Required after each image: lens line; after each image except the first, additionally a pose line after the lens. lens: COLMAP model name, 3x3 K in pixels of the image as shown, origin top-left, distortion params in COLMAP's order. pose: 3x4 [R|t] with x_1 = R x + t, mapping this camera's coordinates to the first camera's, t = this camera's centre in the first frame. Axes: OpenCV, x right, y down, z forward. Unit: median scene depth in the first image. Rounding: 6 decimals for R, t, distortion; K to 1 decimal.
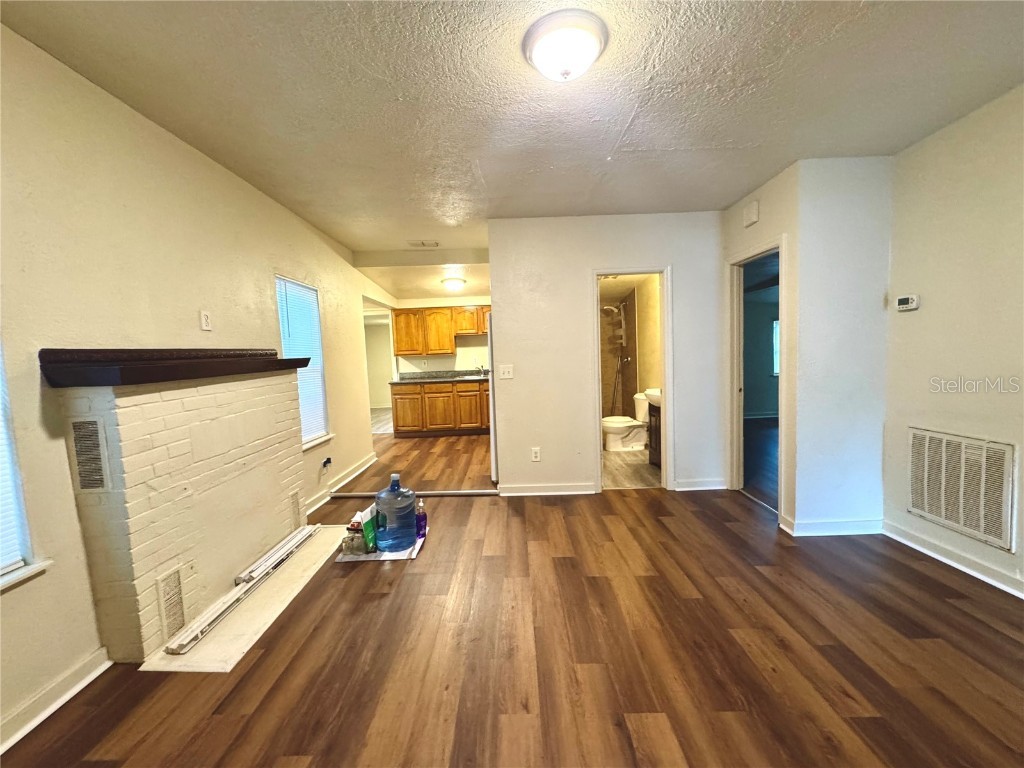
lens RADIAL K [[409.9, 0, 512.0], [0, 409.9, 384.0], [0, 0, 1]] dist [-0.003857, -0.000070]
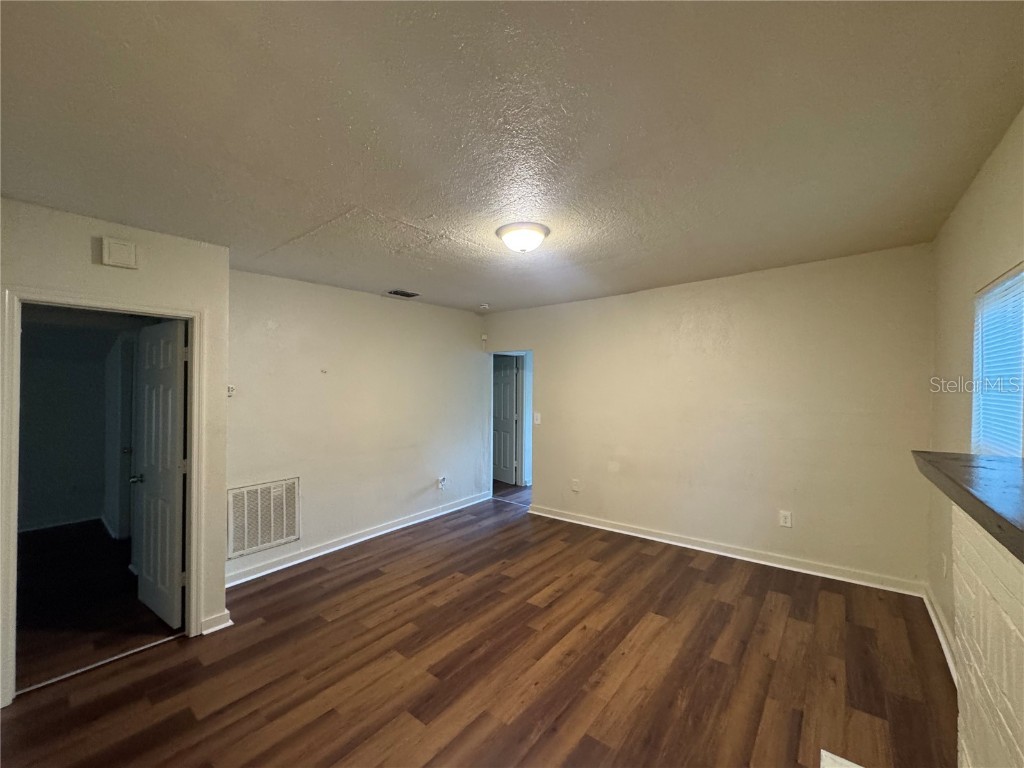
lens RADIAL K [[409.9, 0, 512.0], [0, 409.9, 384.0], [0, 0, 1]] dist [-0.003857, -0.000070]
pose [[-0.777233, 0.041090, 0.627869, -0.570993], [0.078340, 0.996420, 0.031766, -0.217640], [-0.624317, 0.073877, -0.777670, 1.632354]]
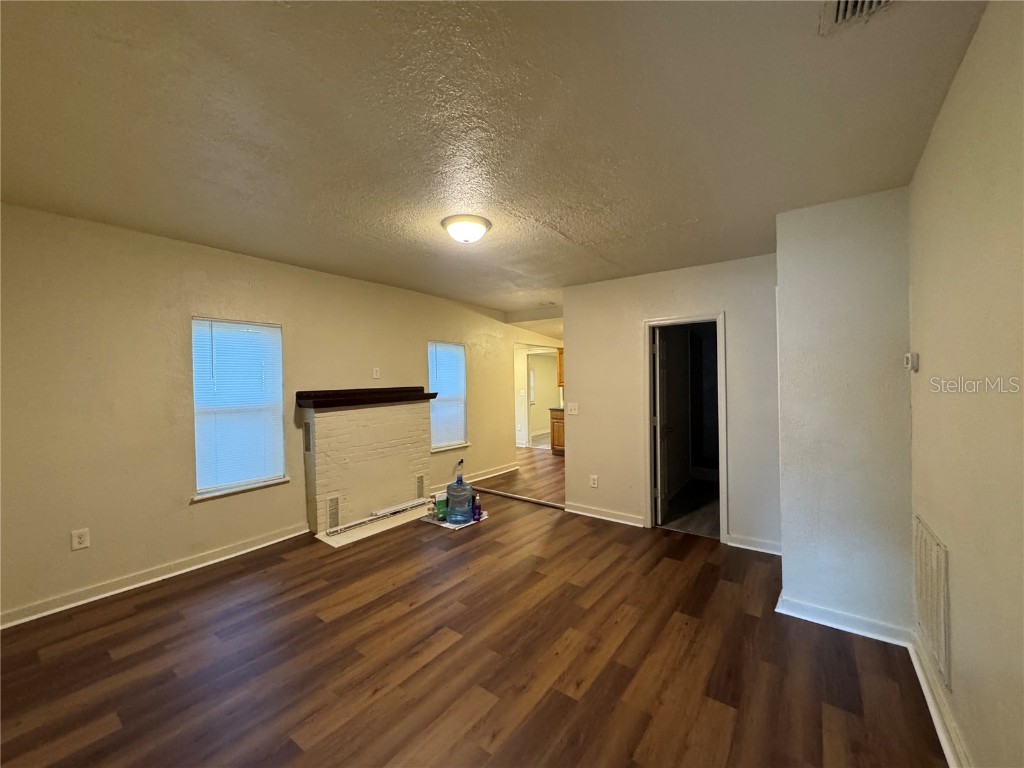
lens RADIAL K [[409.9, 0, 512.0], [0, 409.9, 384.0], [0, 0, 1]] dist [-0.003857, -0.000070]
pose [[0.805170, 0.032624, -0.592146, 0.930424], [-0.061210, 0.997725, -0.028262, -0.096734], [0.589876, 0.059001, 0.805335, -0.155673]]
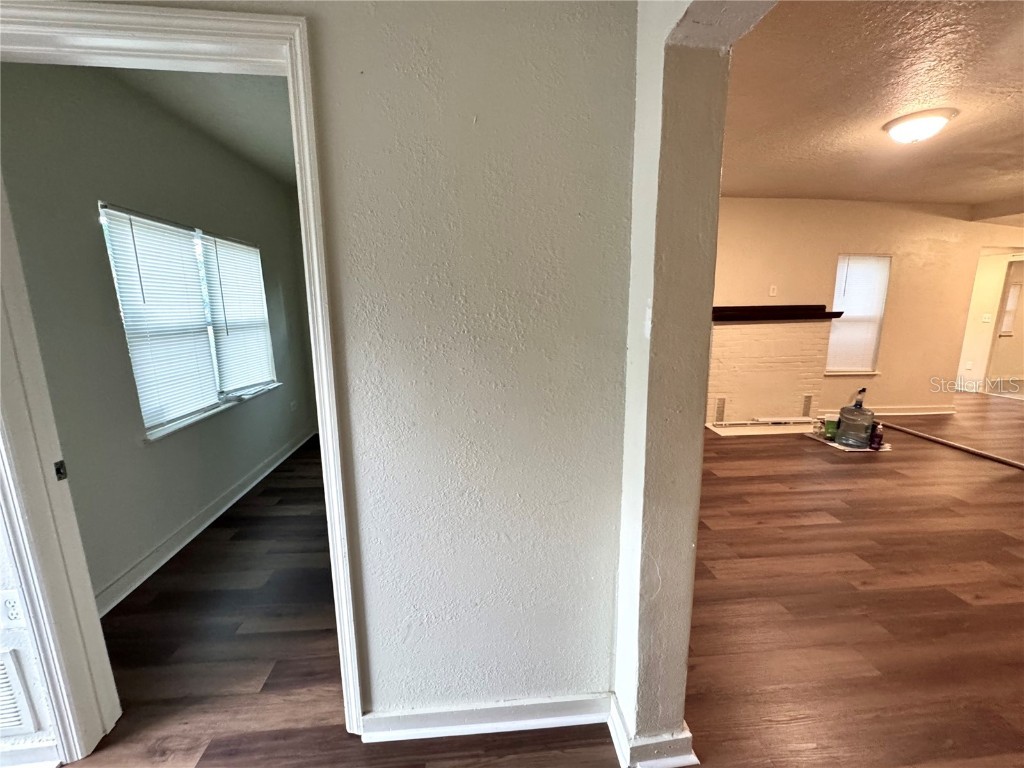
lens RADIAL K [[409.9, 0, 512.0], [0, 409.9, 384.0], [0, 0, 1]] dist [-0.003857, -0.000070]
pose [[0.093393, 0.224253, -0.970046, 1.211292], [-0.071591, 0.973294, 0.218111, -0.064611], [0.993052, 0.049076, 0.106953, -0.458662]]
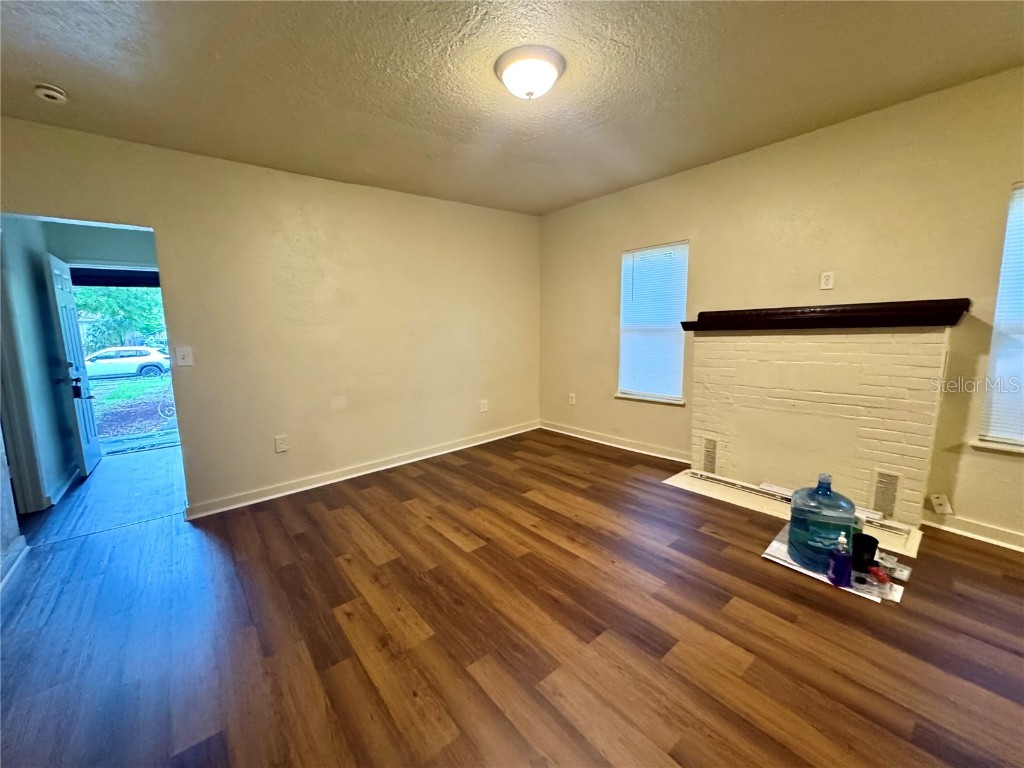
lens RADIAL K [[409.9, 0, 512.0], [0, 409.9, 384.0], [0, 0, 1]] dist [-0.003857, -0.000070]
pose [[-0.770751, 0.145709, -0.620251, 0.743340], [0.006380, 0.975215, 0.221168, -0.139802], [0.637104, 0.166508, -0.752578, 1.437315]]
